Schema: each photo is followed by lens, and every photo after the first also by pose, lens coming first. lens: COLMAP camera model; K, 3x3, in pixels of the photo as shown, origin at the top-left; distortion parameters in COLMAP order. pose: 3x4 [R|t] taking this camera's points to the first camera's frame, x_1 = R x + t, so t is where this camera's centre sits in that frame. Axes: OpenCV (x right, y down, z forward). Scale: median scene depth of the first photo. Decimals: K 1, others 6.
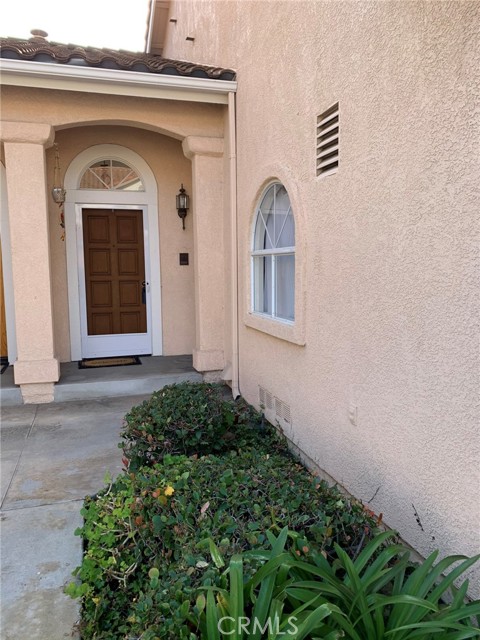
lens RADIAL K [[475.3, 0, 240.0], [0, 475.3, 320.0], [0, 0, 1]] dist [0.000099, -0.001546]
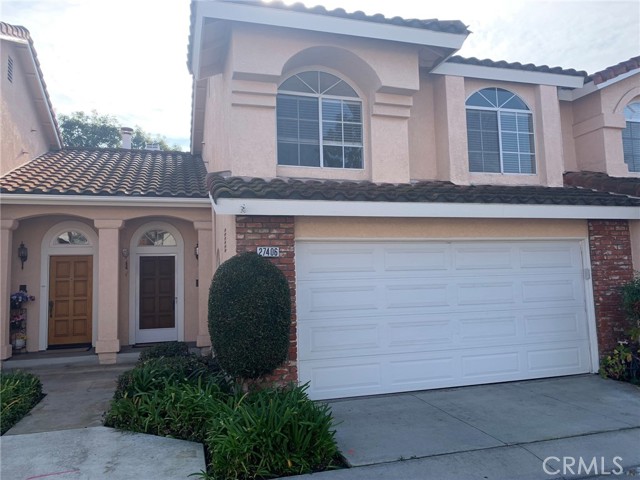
lens RADIAL K [[475.3, 0, 320.0], [0, 475.3, 240.0], [0, 0, 1]] dist [0.000099, -0.001546]
pose [[0.999787, -0.020240, -0.004079, 0.358242], [0.019070, 0.980959, -0.193275, 0.062505], [0.007913, 0.193156, 0.981136, -0.767898]]
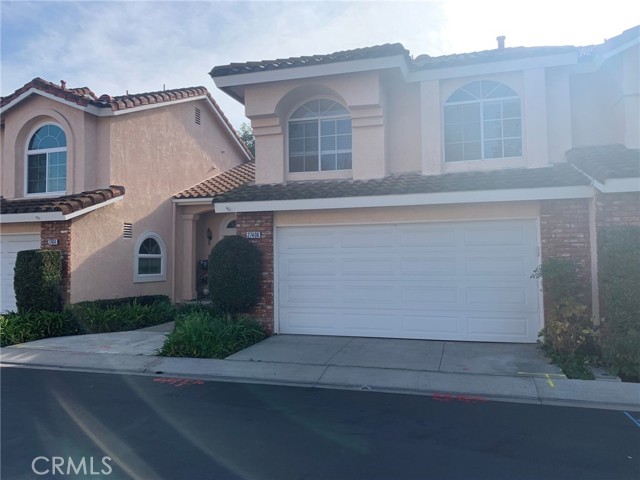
lens RADIAL K [[467.2, 0, 320.0], [0, 467.2, 240.0], [0, 0, 1]] dist [0.002866, 0.000332]
pose [[0.843945, -0.023221, -0.535927, 1.183837], [-0.055896, 0.989817, -0.130909, 0.093580], [0.533510, 0.140436, 0.834054, -0.925570]]
